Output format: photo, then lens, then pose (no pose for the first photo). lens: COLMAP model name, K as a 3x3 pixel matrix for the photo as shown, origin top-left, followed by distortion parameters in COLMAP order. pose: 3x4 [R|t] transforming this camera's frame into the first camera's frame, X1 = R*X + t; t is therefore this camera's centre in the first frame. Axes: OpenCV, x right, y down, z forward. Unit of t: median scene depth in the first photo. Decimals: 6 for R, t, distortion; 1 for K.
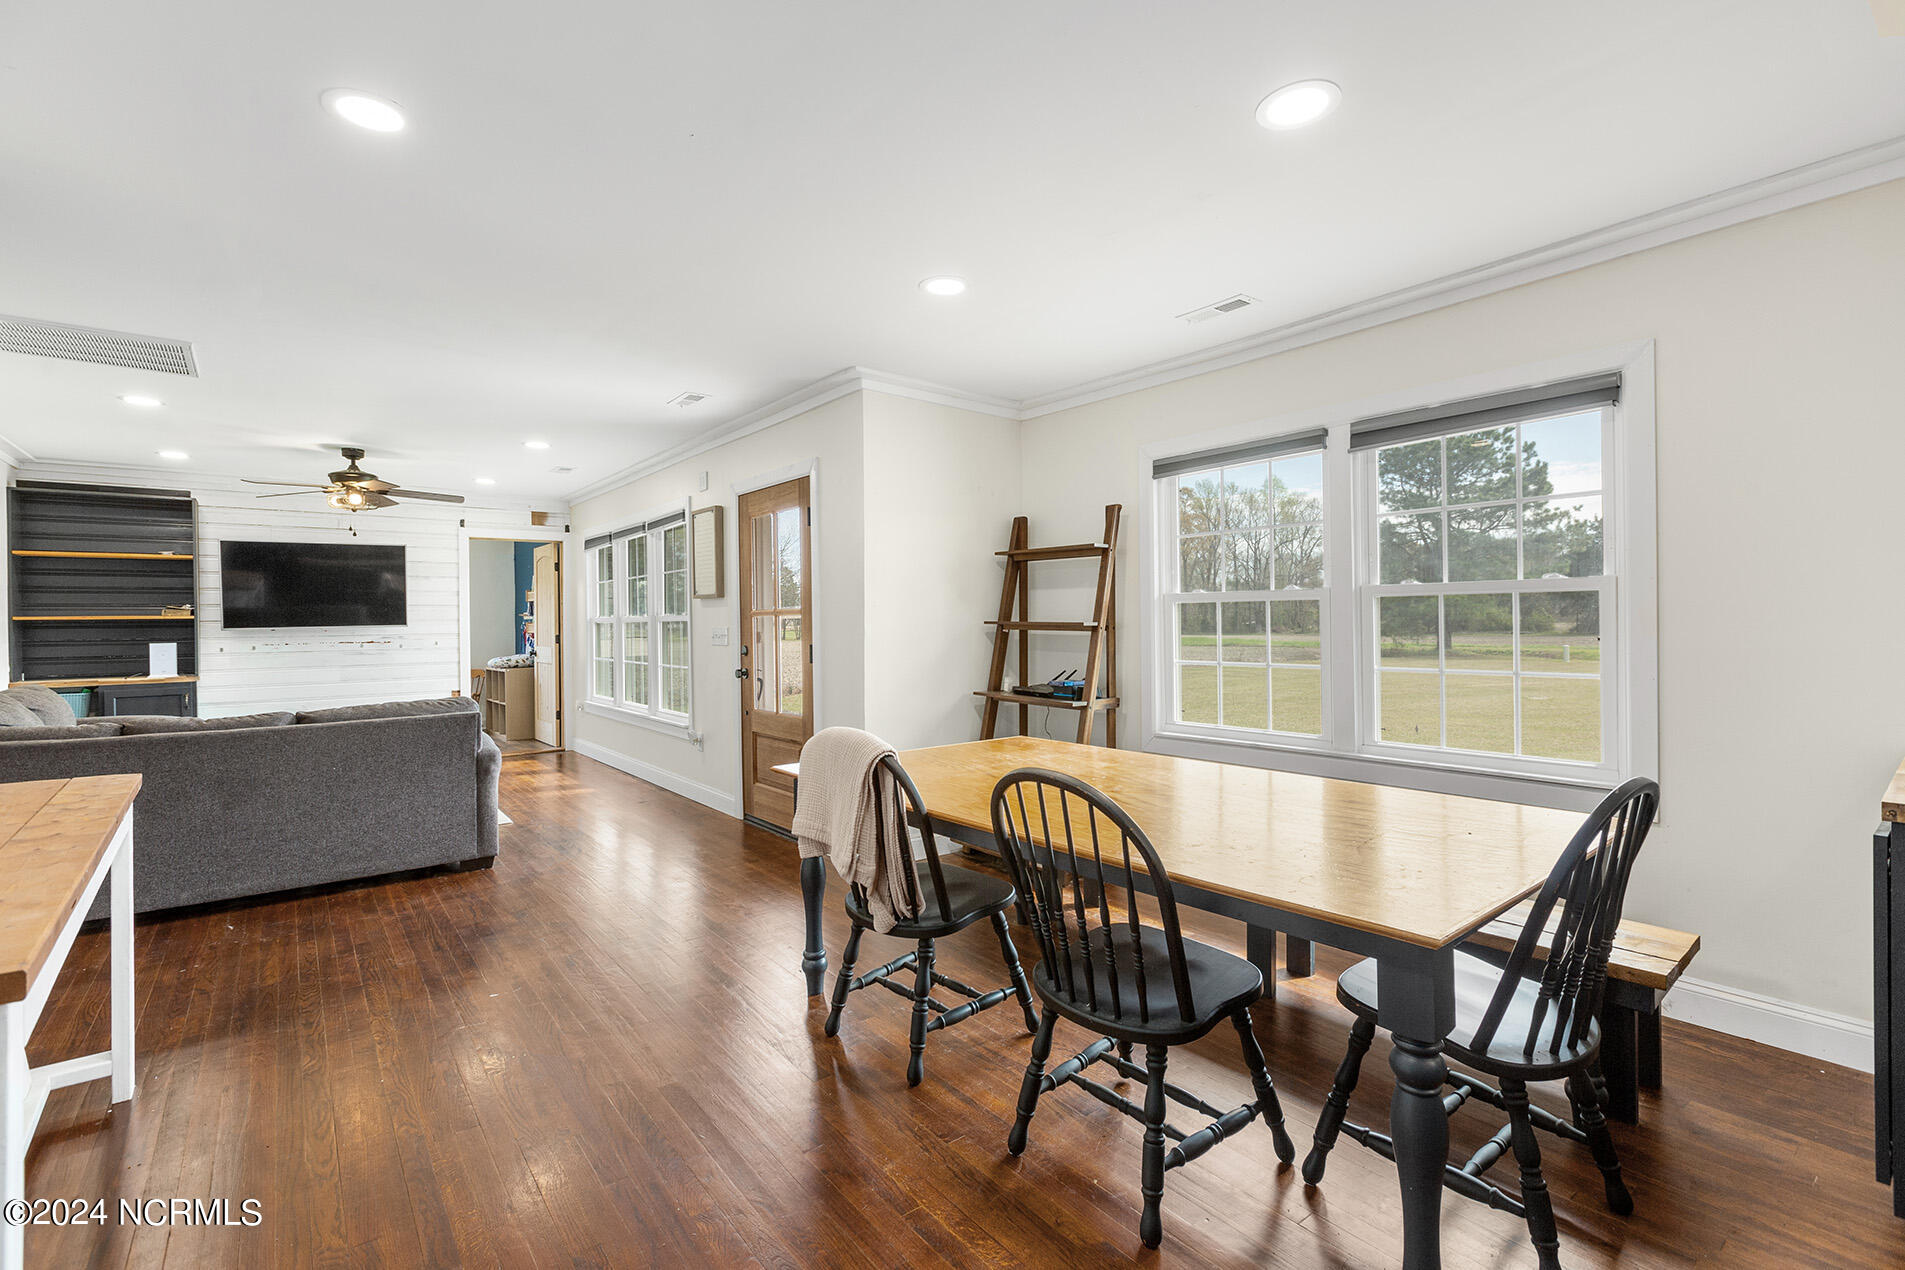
lens RADIAL K [[844.8, 0, 948.0], [0, 844.8, 618.0], [0, 0, 1]] dist [0.002304, -0.003544]
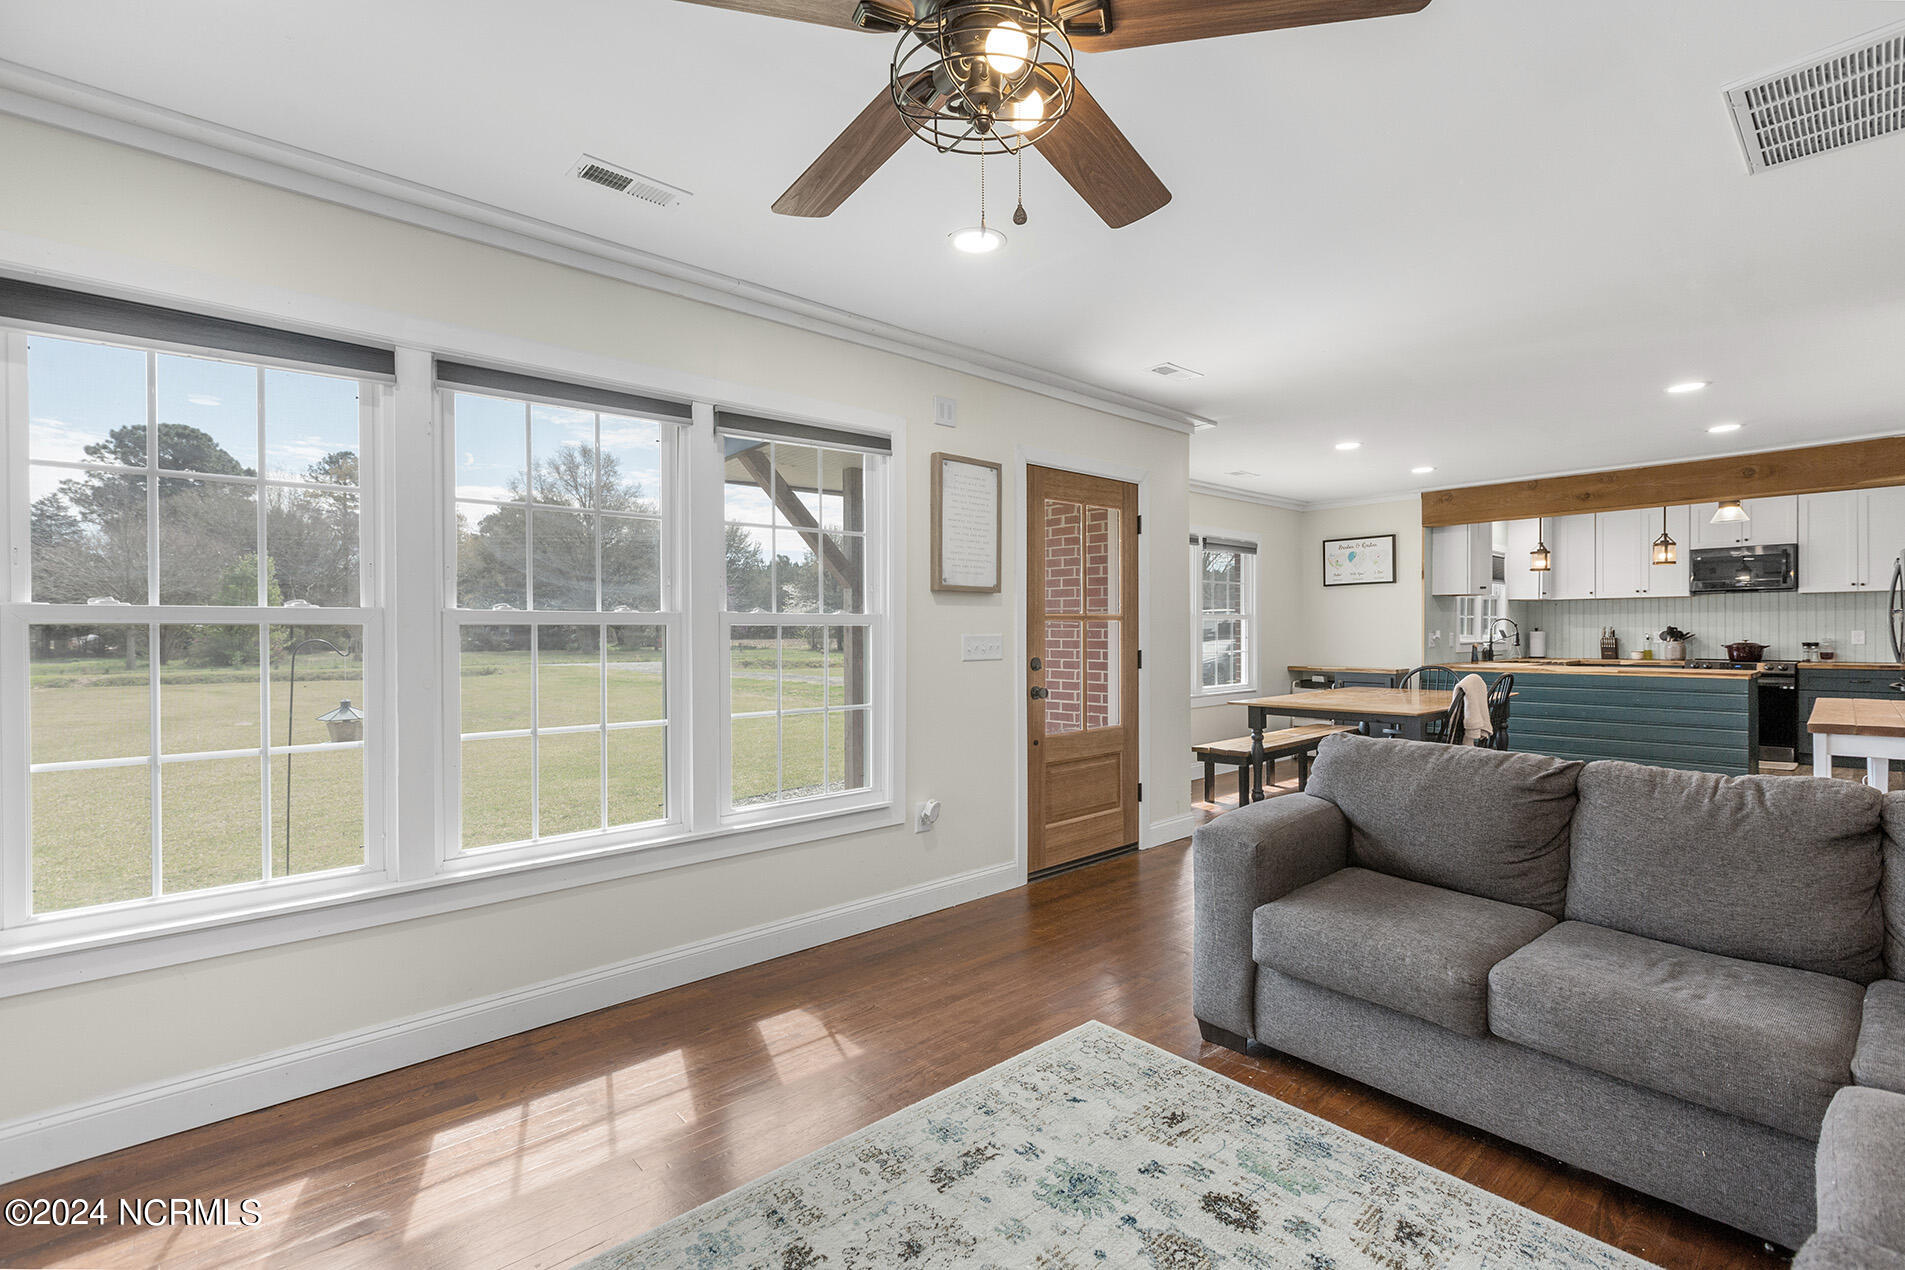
lens RADIAL K [[851.7, 0, 952.5], [0, 851.7, 635.0], [0, 0, 1]] dist [0.000669, -0.001552]
pose [[-0.062999, 0.005905, 0.997996, -0.930258], [0.000718, 0.999983, -0.005871, 0.015493], [-0.998013, 0.000346, -0.063002, 1.018673]]
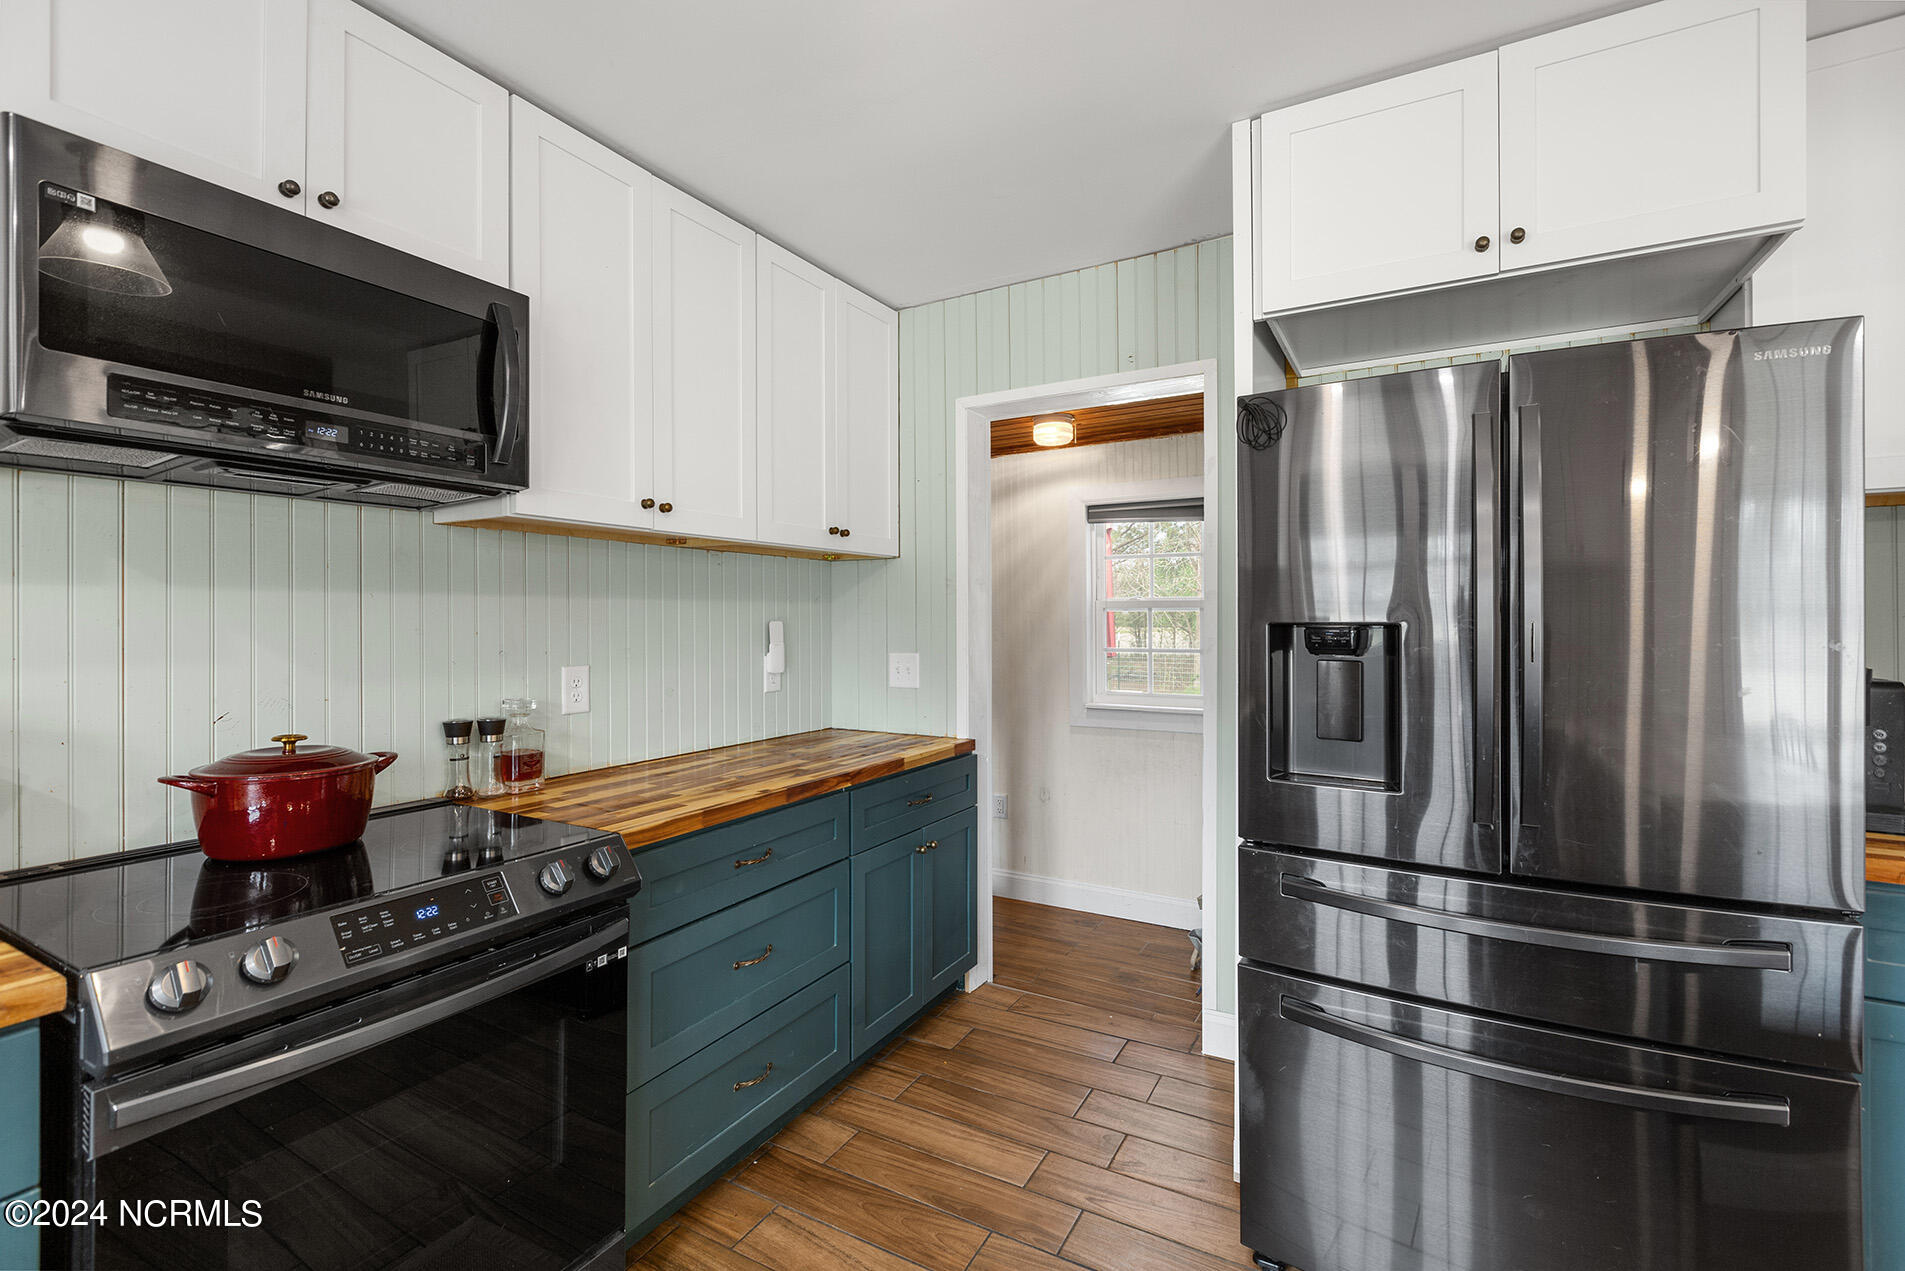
lens RADIAL K [[854.2, 0, 950.6], [0, 854.2, 619.6], [0, 0, 1]] dist [0.003206, -0.000266]
pose [[-0.925112, 0.008949, -0.379588, 0.301249], [0.010826, 0.999937, -0.002809, -0.016565], [0.379539, -0.006708, -0.925151, -0.052614]]
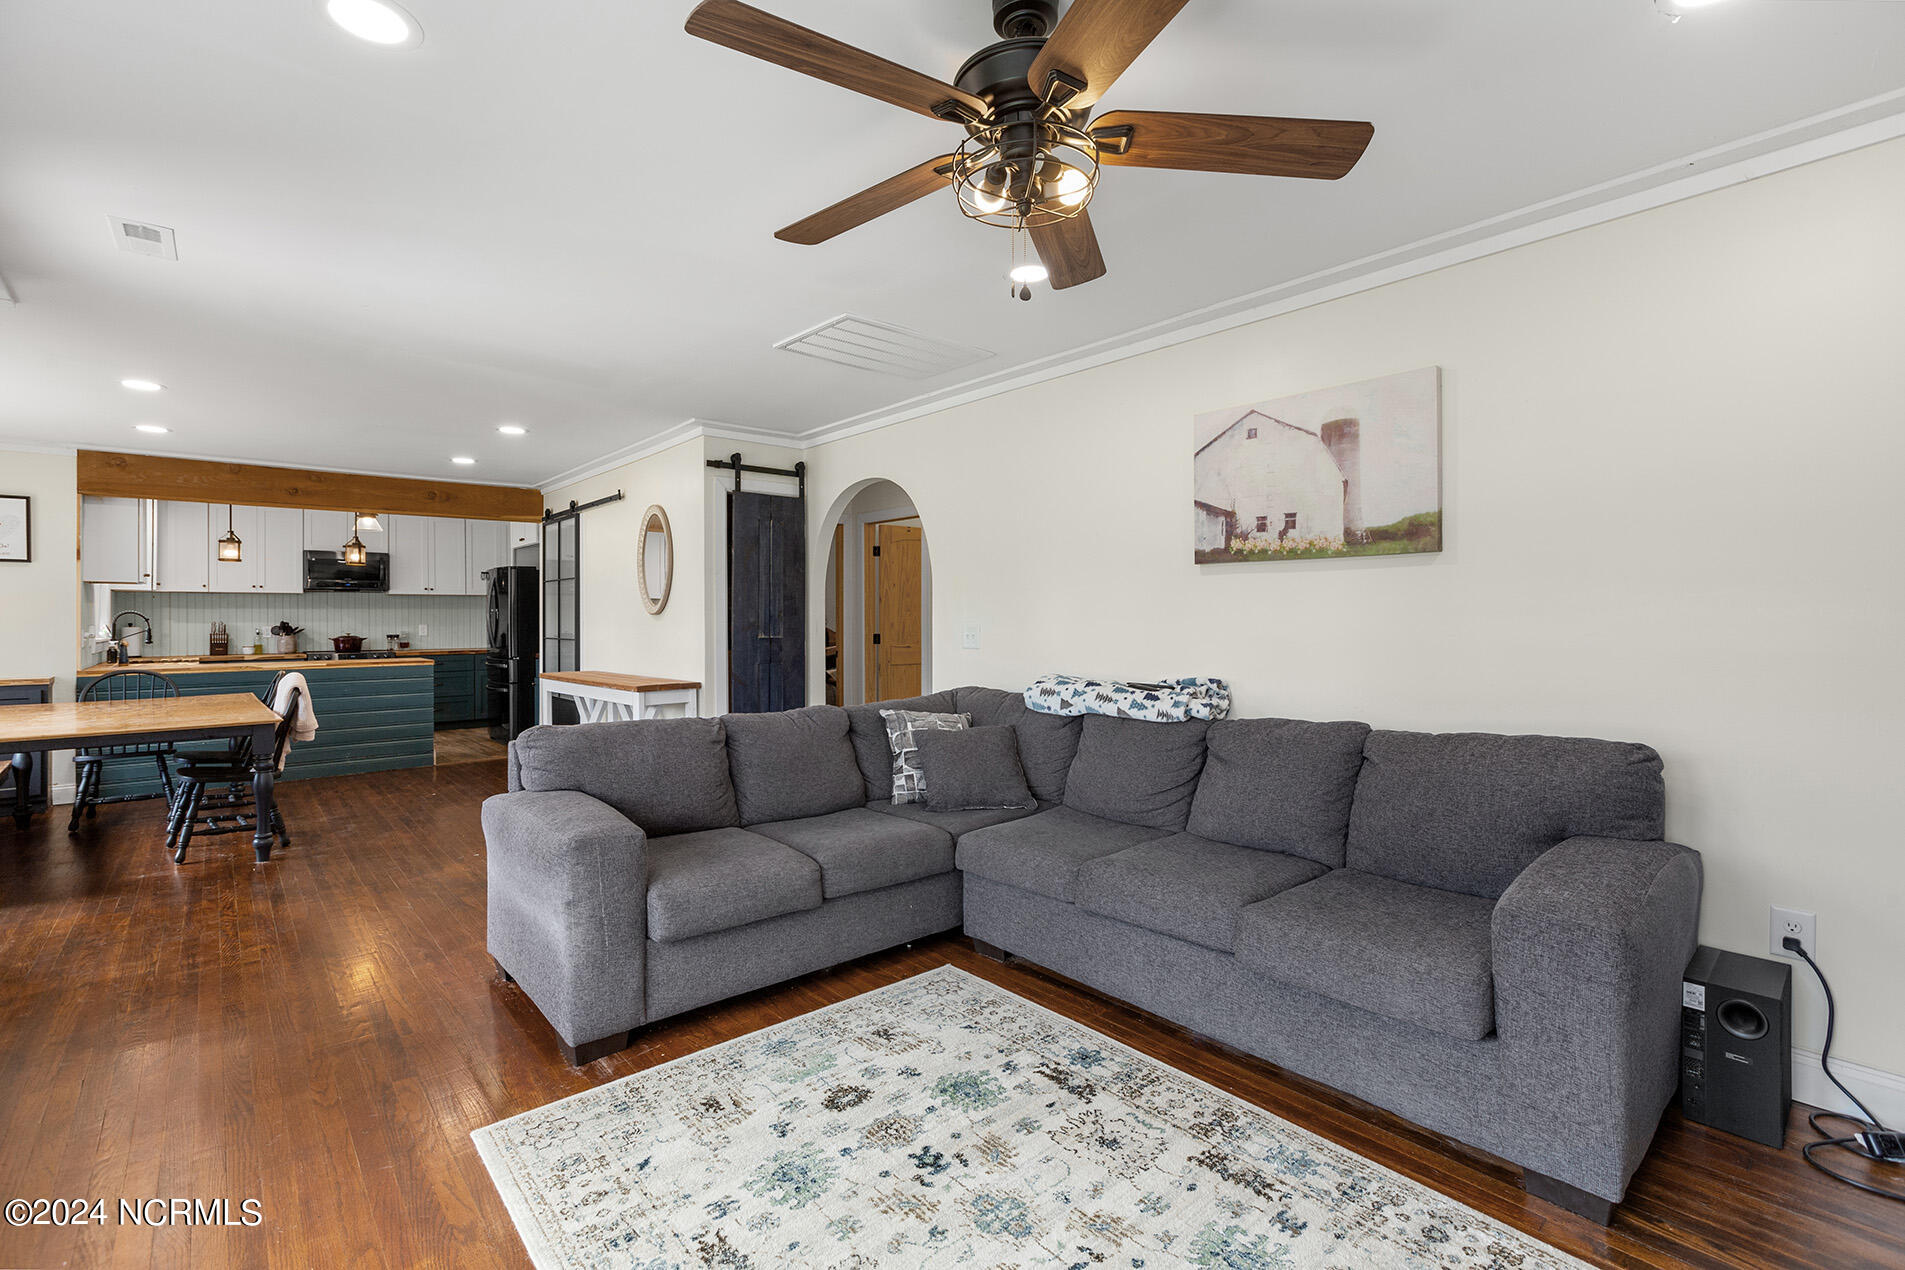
lens RADIAL K [[844.8, 0, 948.0], [0, 844.8, 618.0], [0, 0, 1]] dist [0.002304, -0.003544]
pose [[-0.998468, 0.014426, -0.053424, -0.655594], [0.014726, 0.999878, -0.005217, 0.012214], [0.053343, -0.005996, -0.998558, 1.276269]]
